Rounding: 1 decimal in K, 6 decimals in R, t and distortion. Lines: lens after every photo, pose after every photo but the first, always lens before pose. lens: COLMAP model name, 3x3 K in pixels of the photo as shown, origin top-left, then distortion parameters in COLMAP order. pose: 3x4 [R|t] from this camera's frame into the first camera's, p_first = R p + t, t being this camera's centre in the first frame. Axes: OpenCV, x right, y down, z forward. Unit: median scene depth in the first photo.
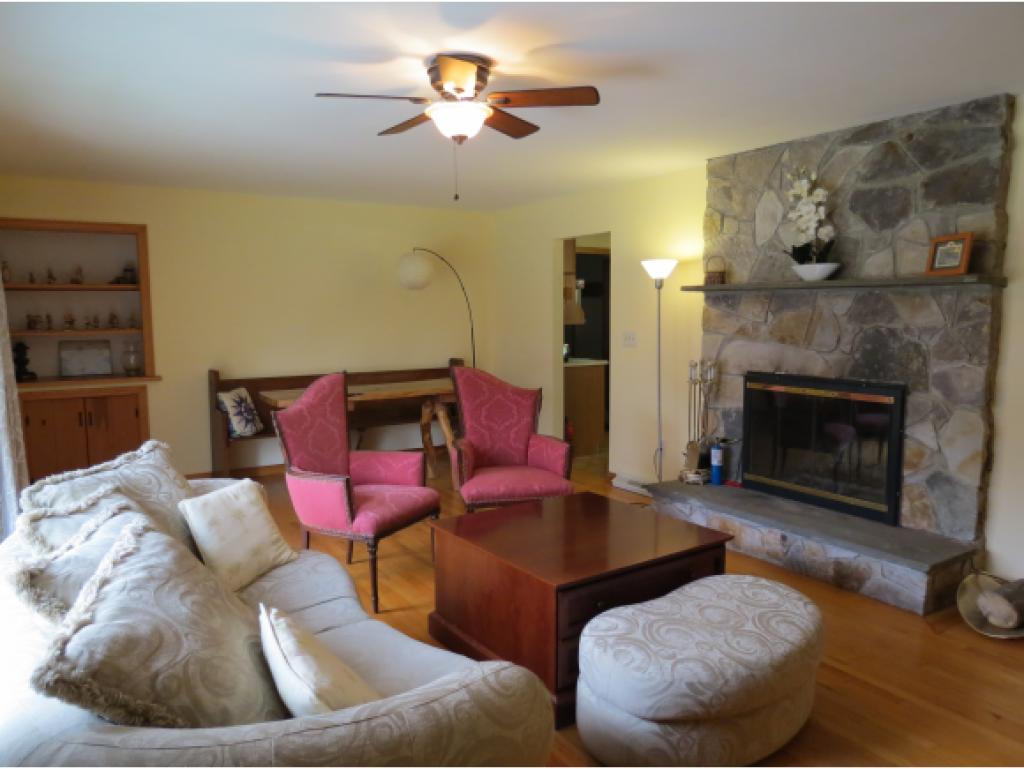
lens RADIAL K [[728.0, 0, 509.1], [0, 728.0, 387.8], [0, 0, 1]] dist [-0.027322, 0.003328]
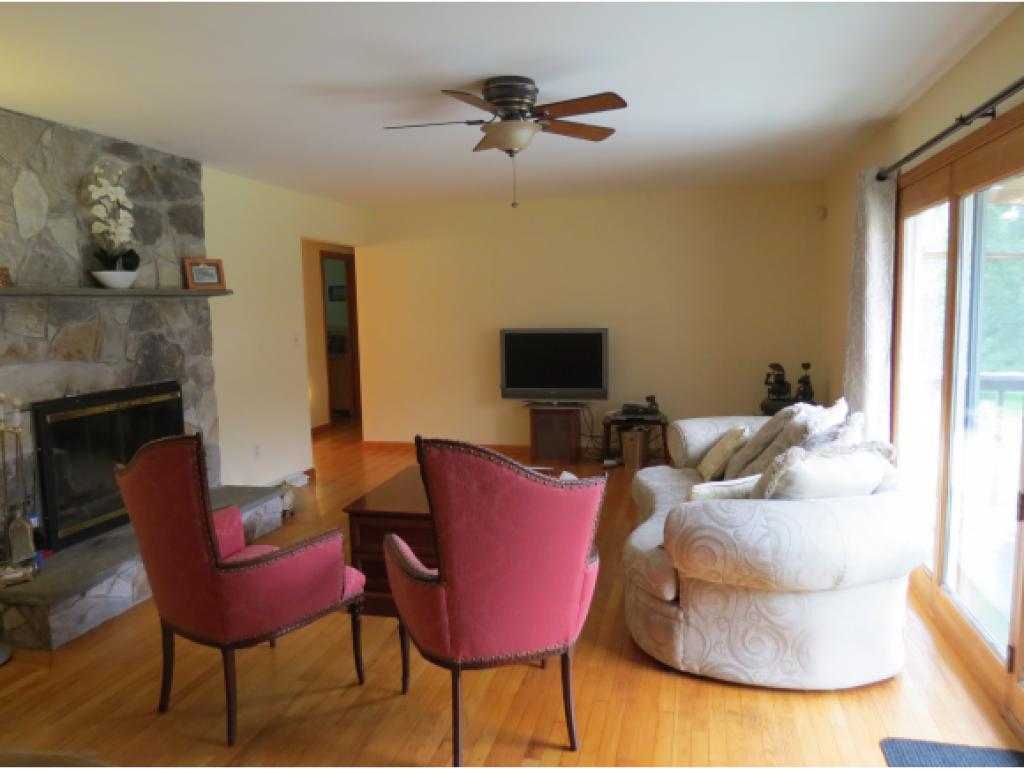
lens RADIAL K [[728.0, 0, 510.6], [0, 728.0, 387.7], [0, 0, 1]] dist [-0.027322, 0.003328]
pose [[-0.692245, -0.055420, 0.719532, -0.641046], [0.113143, 0.976382, 0.184055, -0.139294], [-0.712738, 0.208822, -0.669625, 1.322406]]
